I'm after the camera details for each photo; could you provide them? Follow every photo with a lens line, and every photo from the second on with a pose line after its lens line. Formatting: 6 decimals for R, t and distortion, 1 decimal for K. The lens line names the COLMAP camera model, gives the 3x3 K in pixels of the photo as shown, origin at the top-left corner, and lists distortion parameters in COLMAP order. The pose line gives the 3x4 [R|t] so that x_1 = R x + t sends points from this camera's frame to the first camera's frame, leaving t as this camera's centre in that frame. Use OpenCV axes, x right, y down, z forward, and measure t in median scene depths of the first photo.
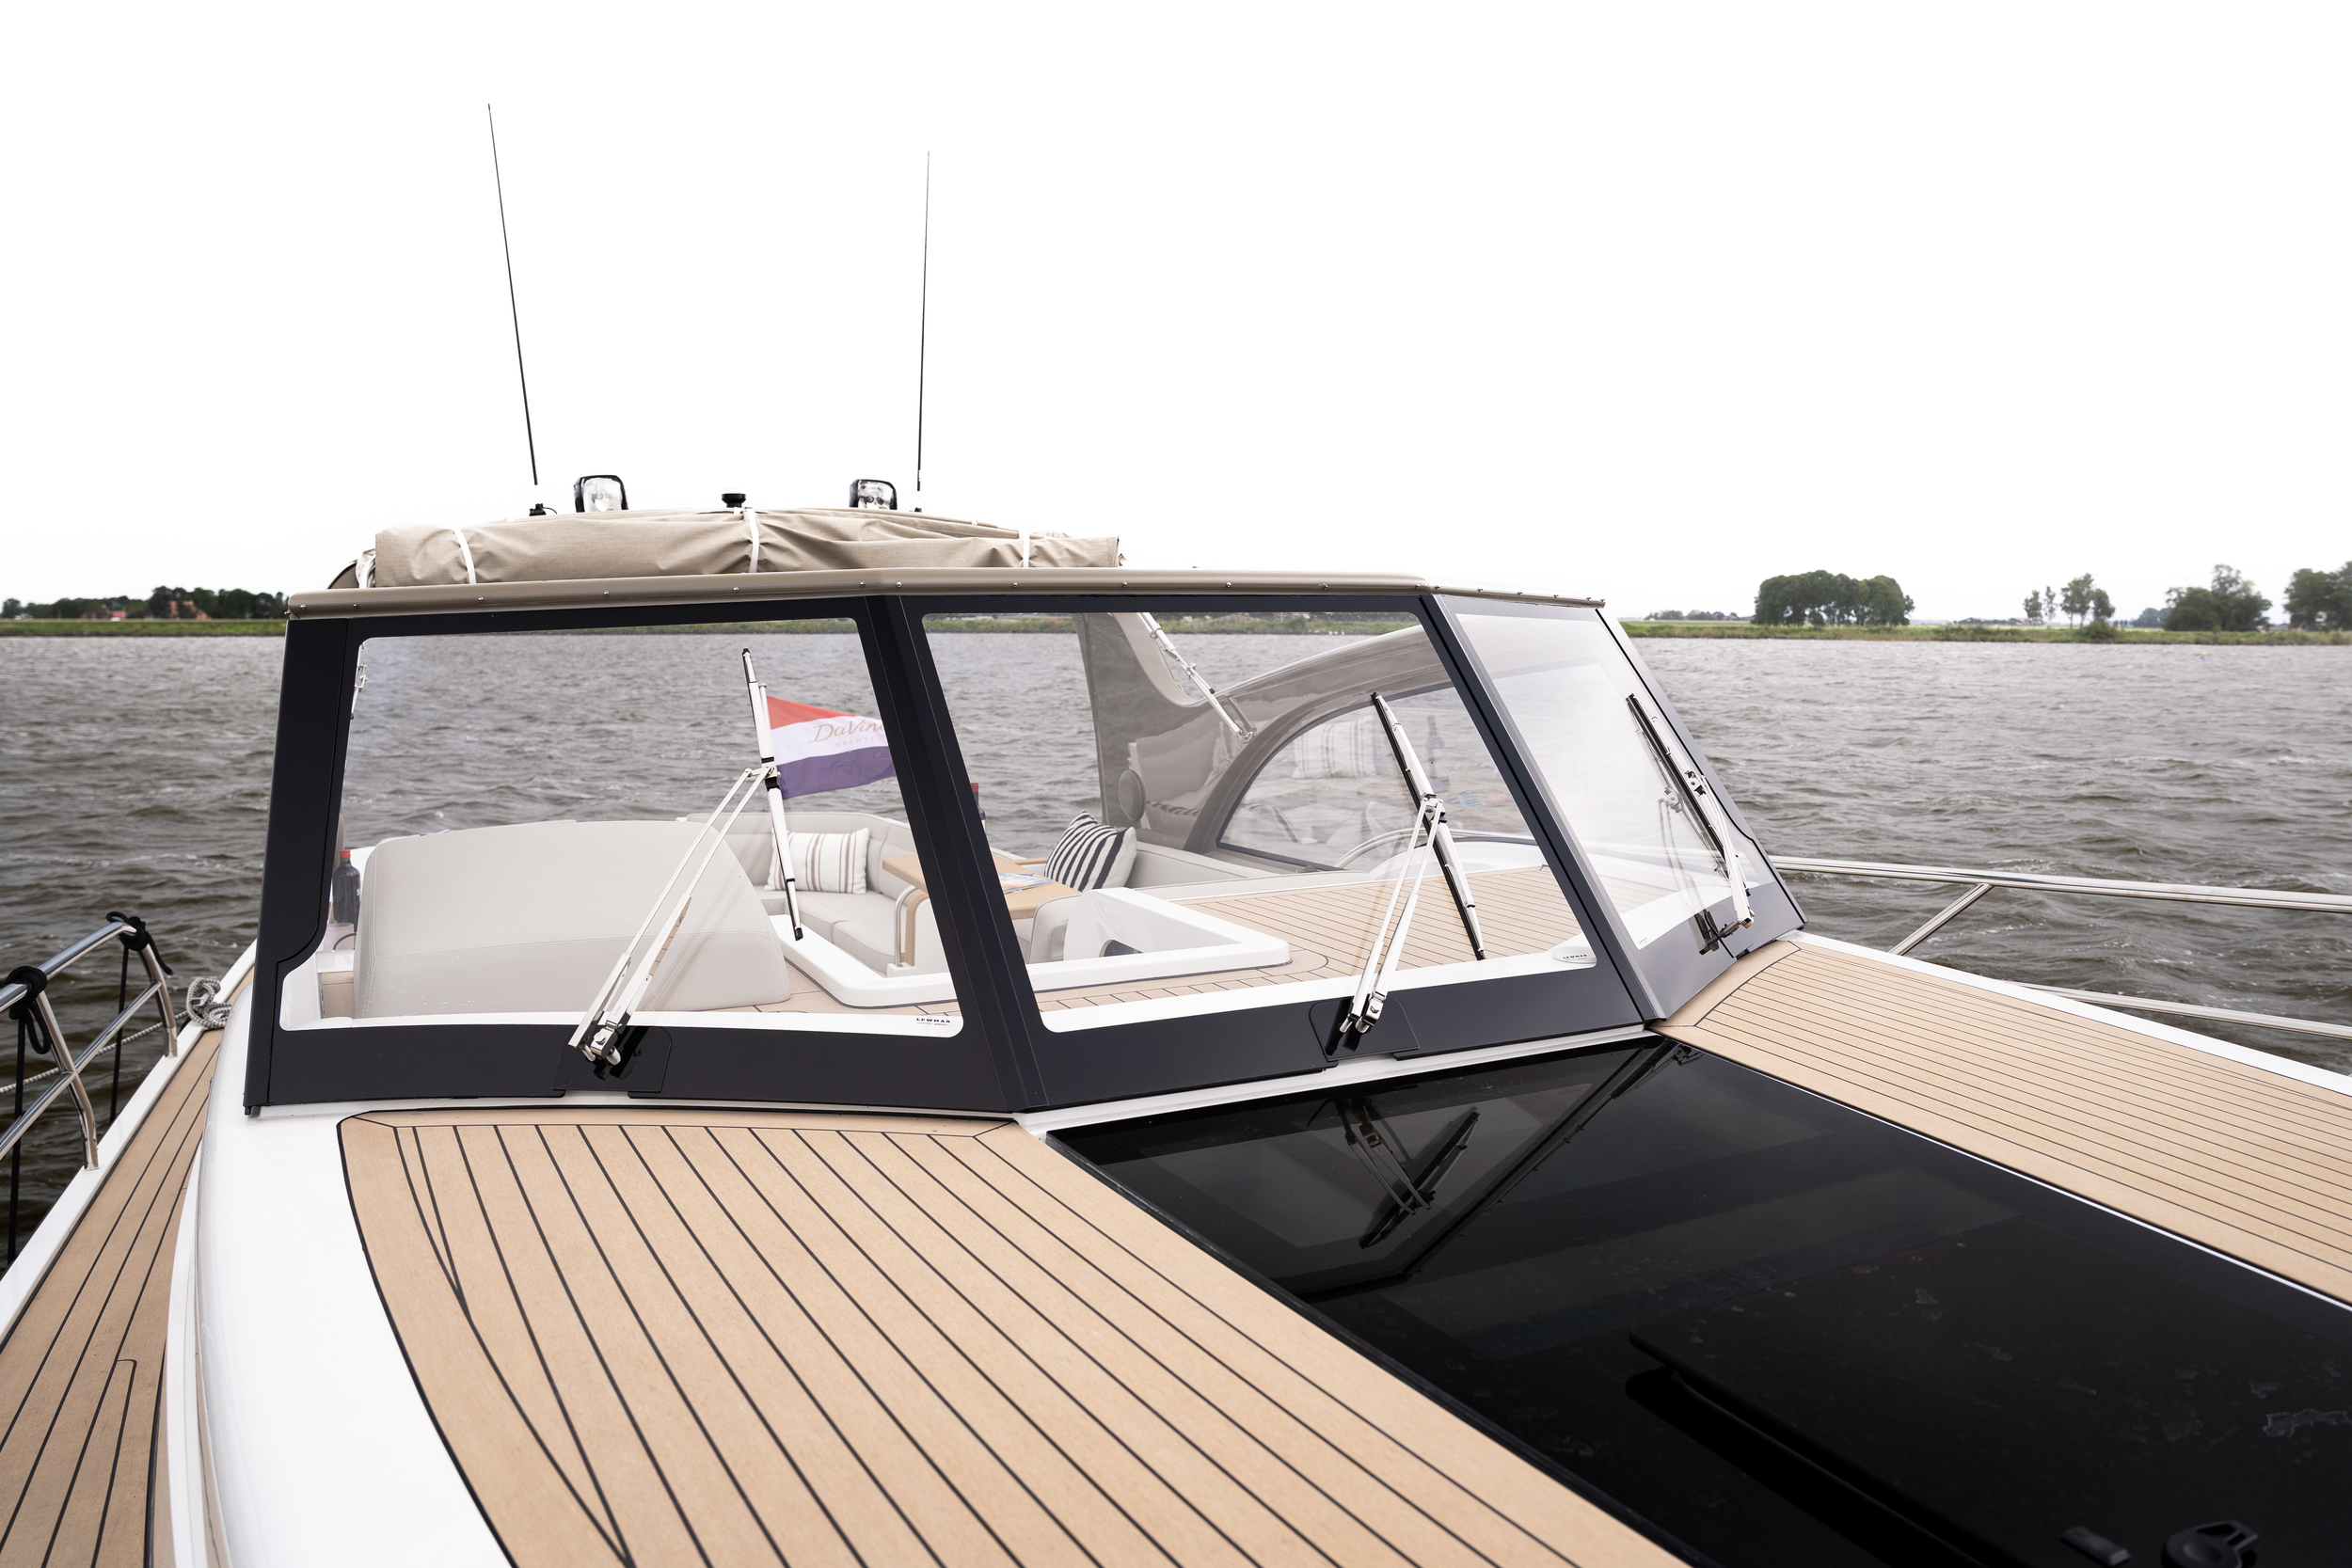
lens RADIAL K [[1650.6, 0, 1167.5], [0, 1650.6, 704.1], [0, 0, 1]] dist [-0.004855, -0.002123]
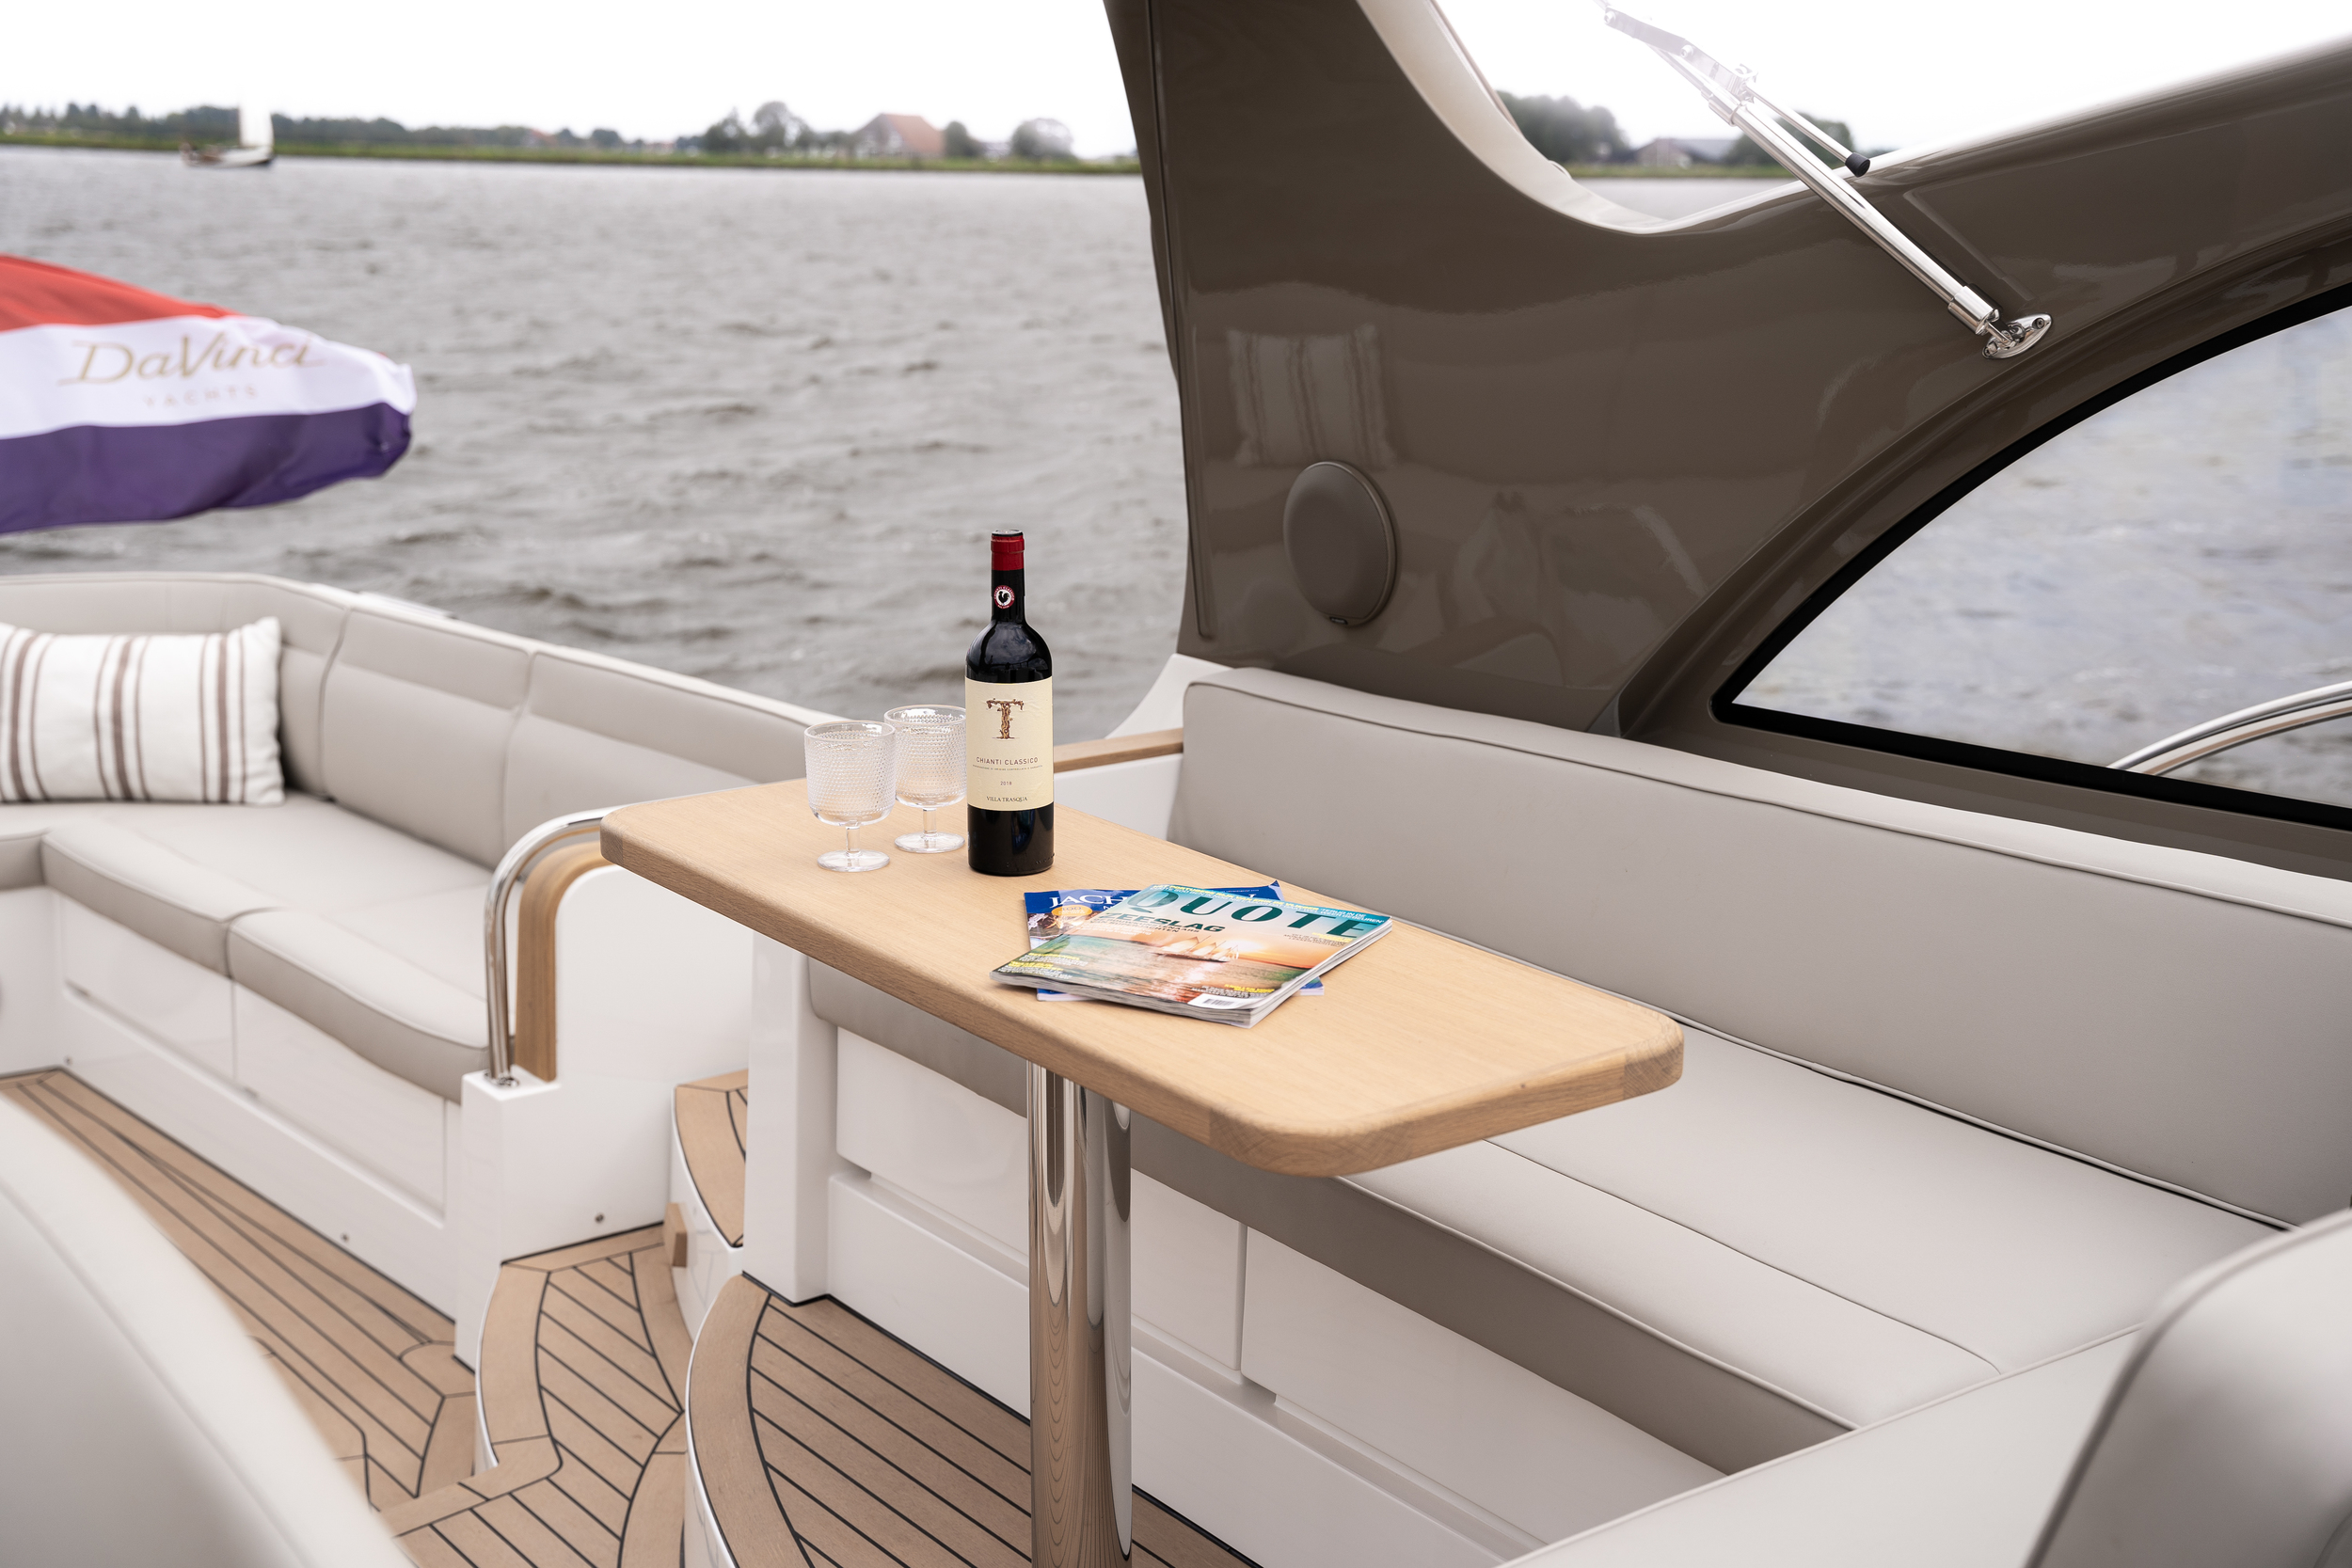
lens RADIAL K [[2968.7, 0, 1176.0], [0, 2968.7, 784.0], [0, 0, 1]] dist [0.061754, 0.462882]
pose [[0.983673, -0.033579, 0.176807, -0.107168], [0.004903, 0.987075, 0.160186, 0.008020], [-0.179900, -0.156704, 0.971123, 0.335857]]
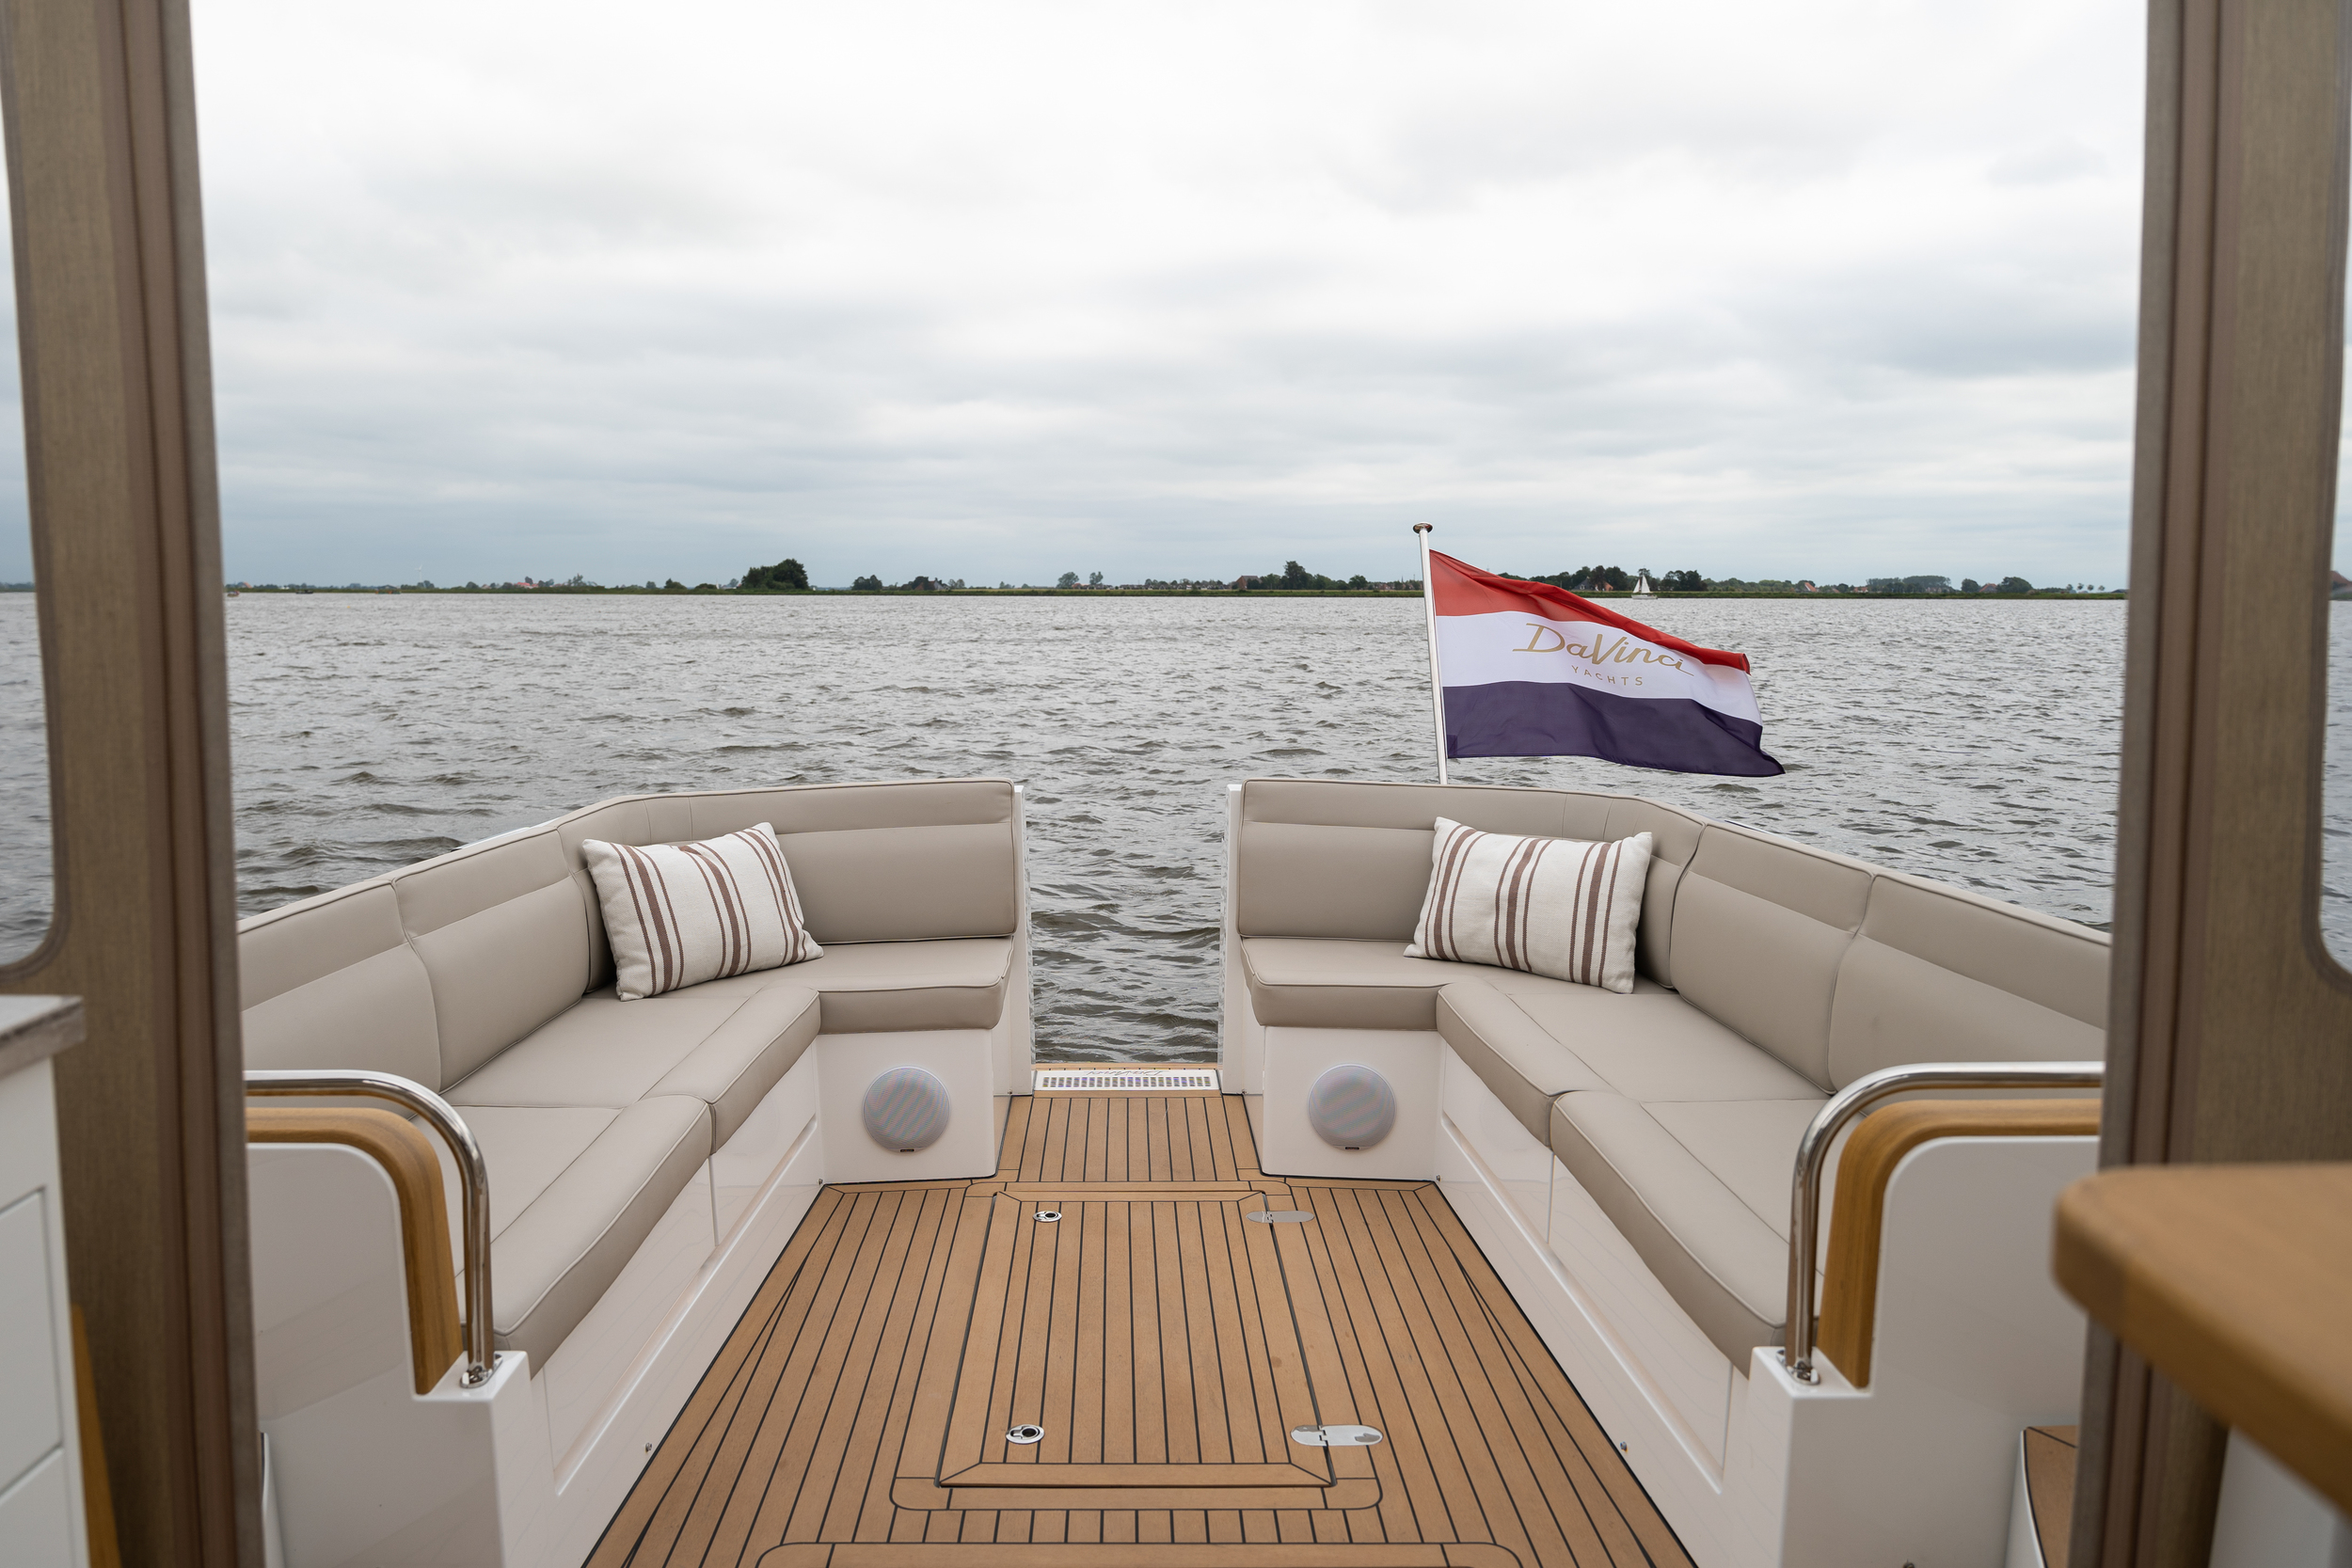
lens RADIAL K [[1650.6, 0, 1167.5], [0, 1650.6, 704.1], [0, 0, 1]] dist [-0.004855, -0.002123]
pose [[0.906532, 0.041126, -0.420129, -0.117935], [-0.039947, 0.999134, 0.011608, 0.043337], [0.420243, 0.006260, 0.907390, 0.572530]]
